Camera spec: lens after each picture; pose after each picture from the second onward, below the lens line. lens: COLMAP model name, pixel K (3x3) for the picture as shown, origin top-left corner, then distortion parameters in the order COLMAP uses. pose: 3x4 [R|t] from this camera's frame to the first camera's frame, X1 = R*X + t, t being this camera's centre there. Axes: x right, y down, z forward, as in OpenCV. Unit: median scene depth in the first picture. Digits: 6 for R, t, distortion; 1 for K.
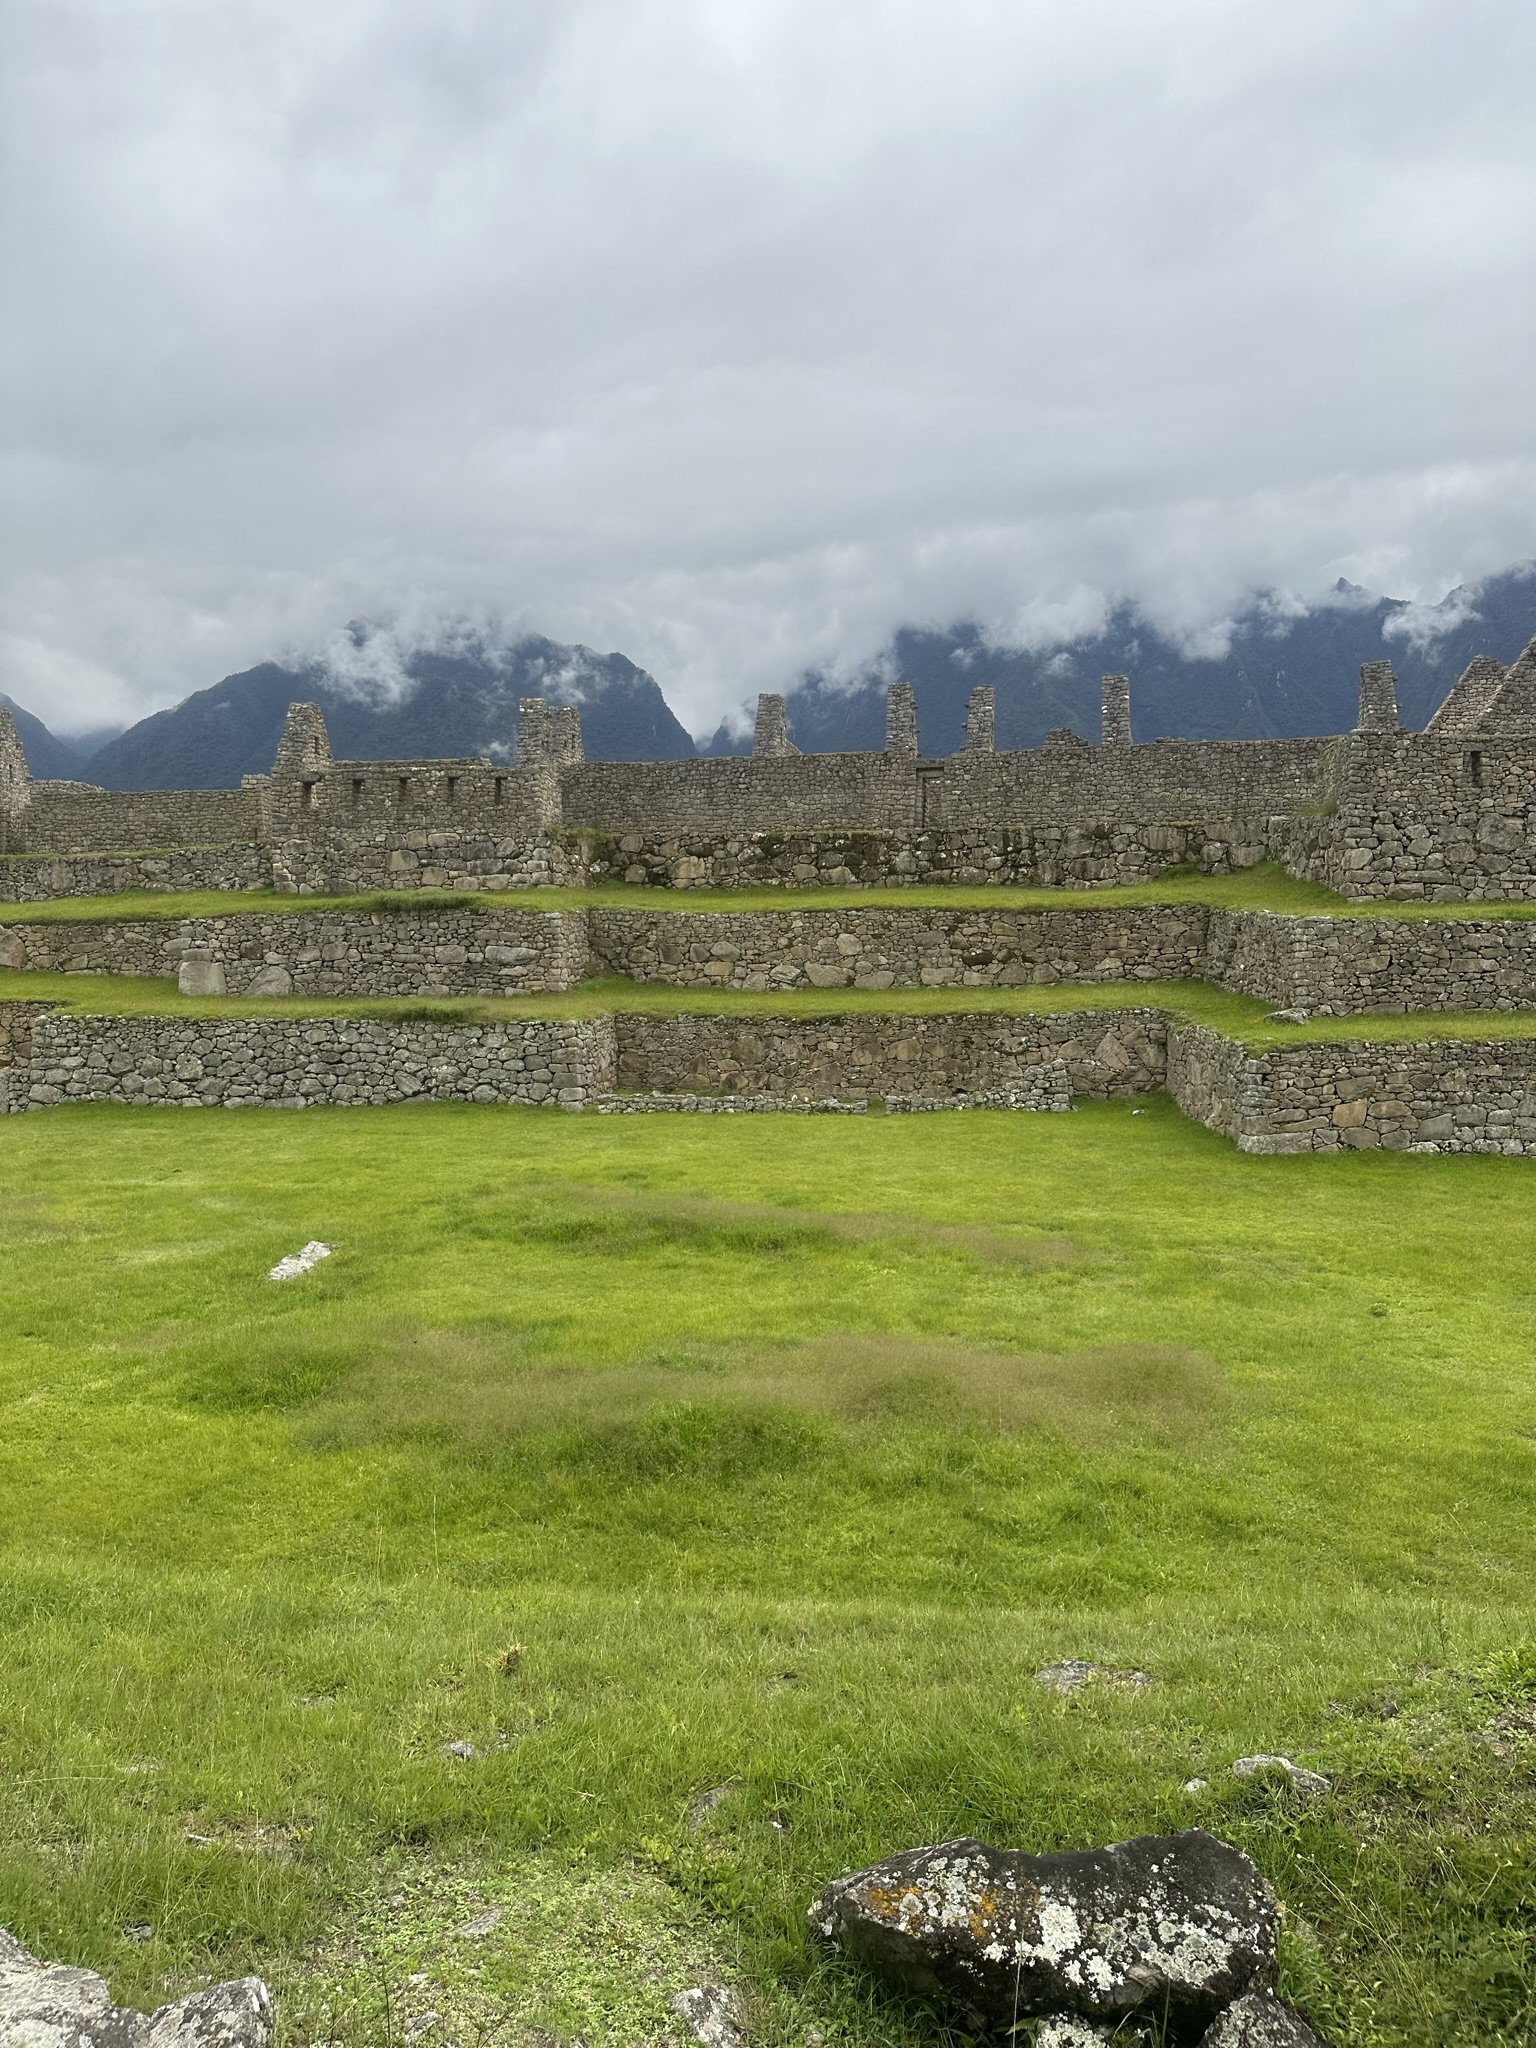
lens RADIAL K [[1434.8, 0, 787.4], [0, 1434.8, 1065.9], [0, 0, 1]] dist [0.070146, -0.092565]
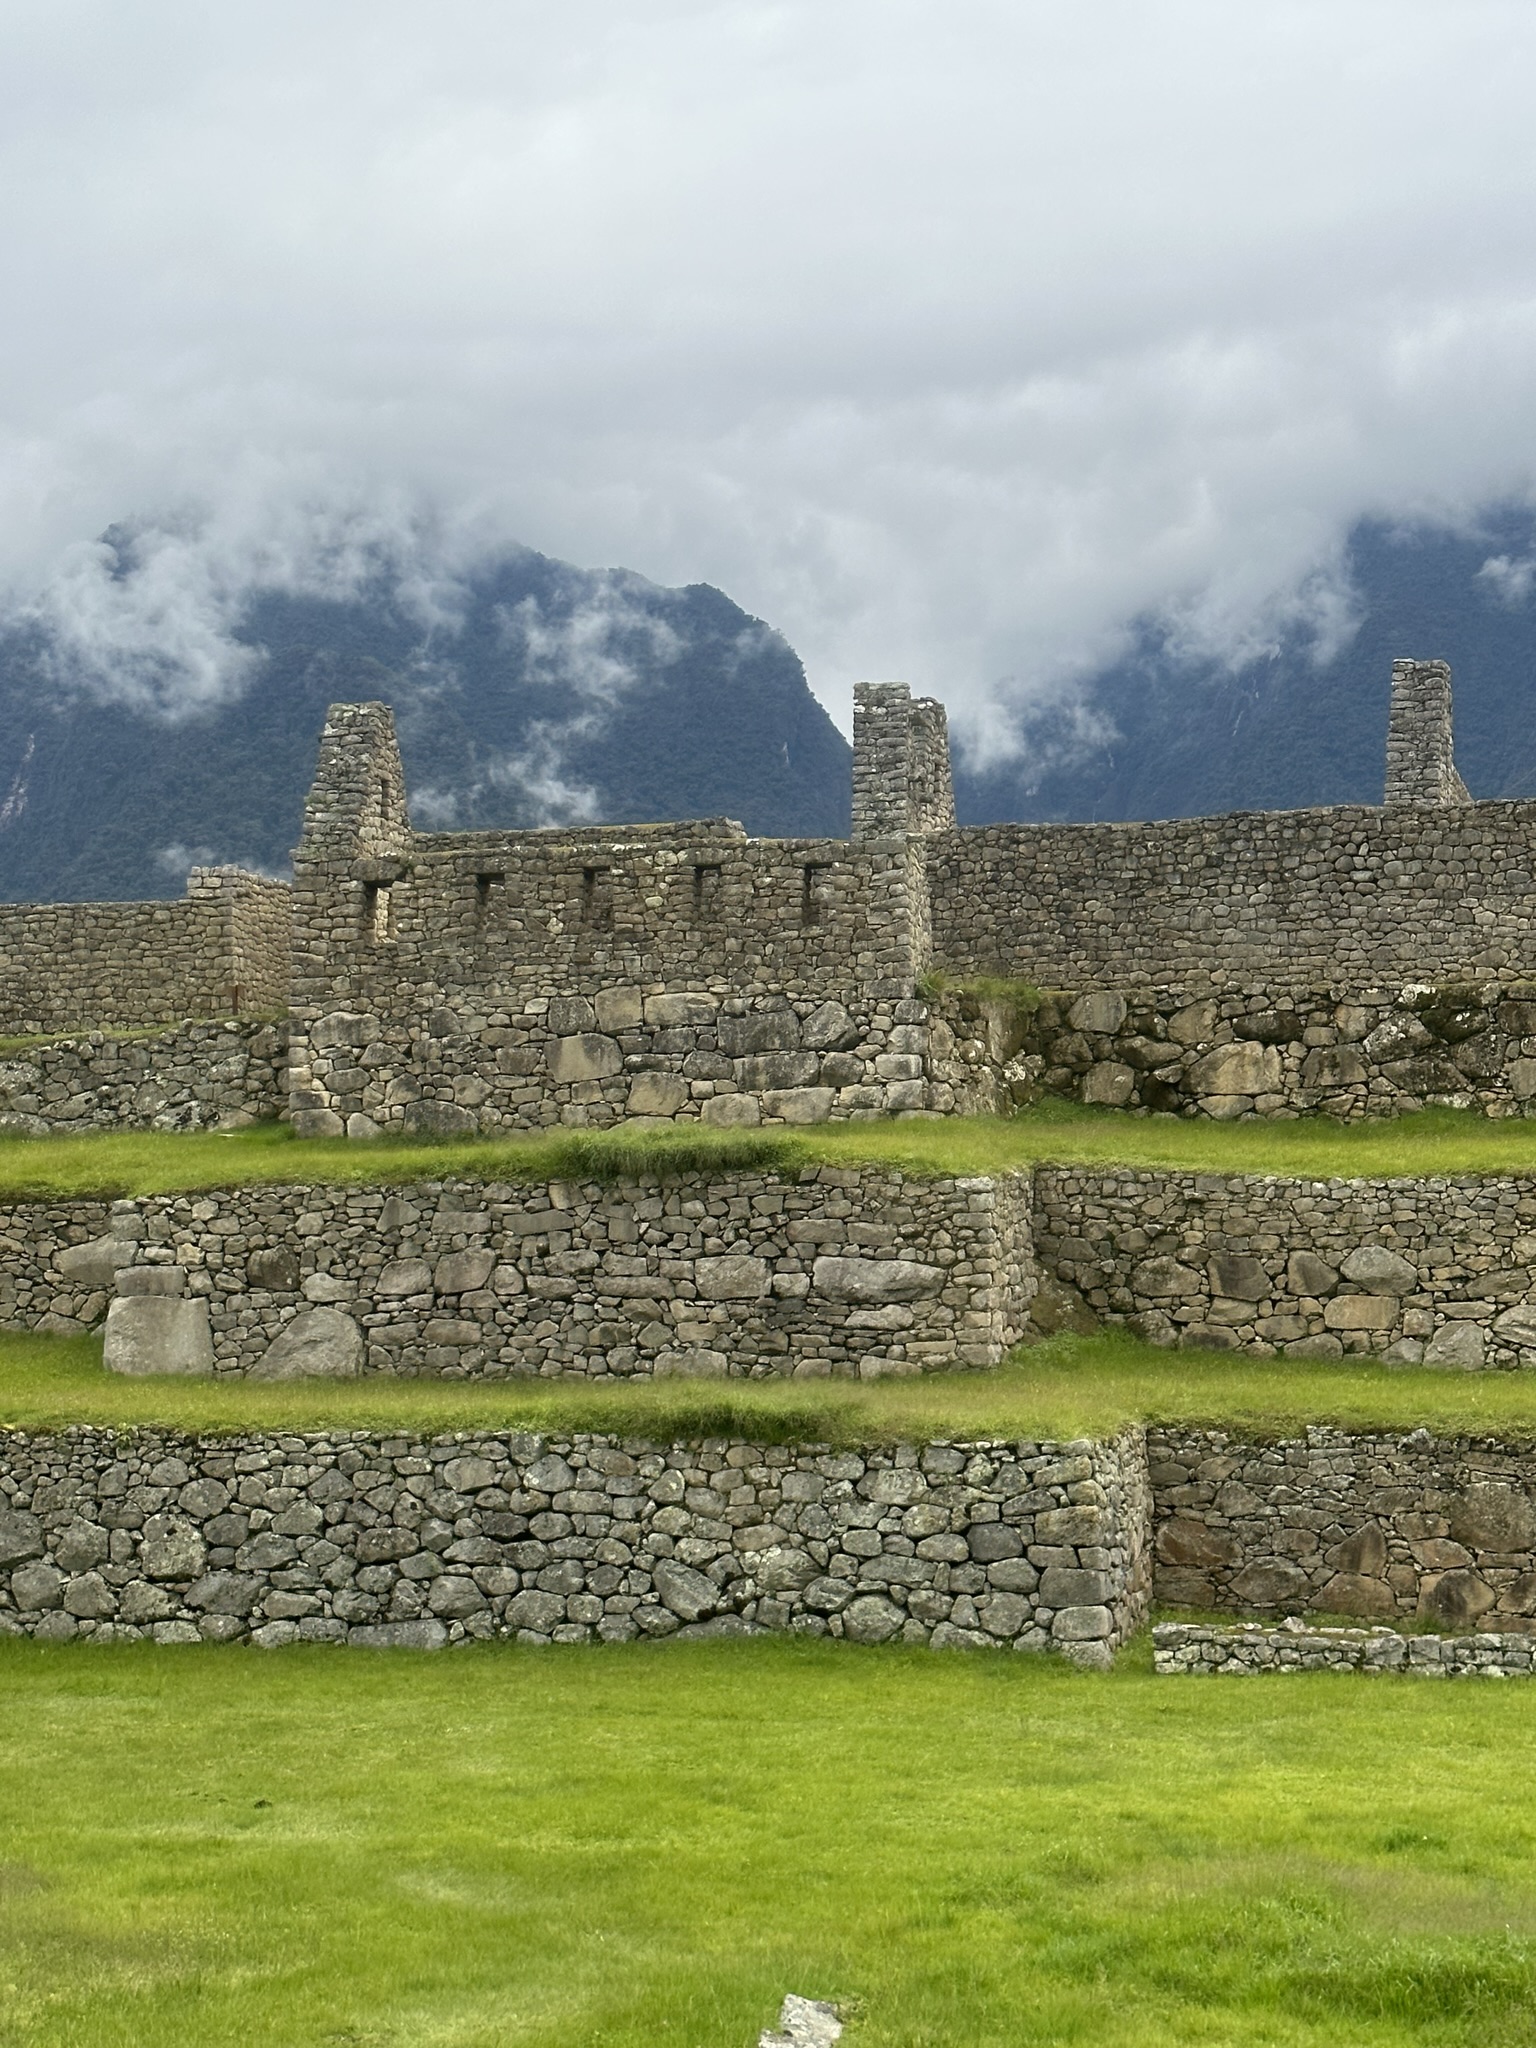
lens RADIAL K [[3429.1, 0, 762.8], [0, 3429.1, 1020.5], [0, 0, 1]] dist [0.107876, 0.000000]
pose [[0.995282, -0.006160, -0.096833, -0.127506], [-0.008460, 0.988672, -0.149854, -0.001642], [0.096659, 0.149967, 0.983955, 0.005004]]
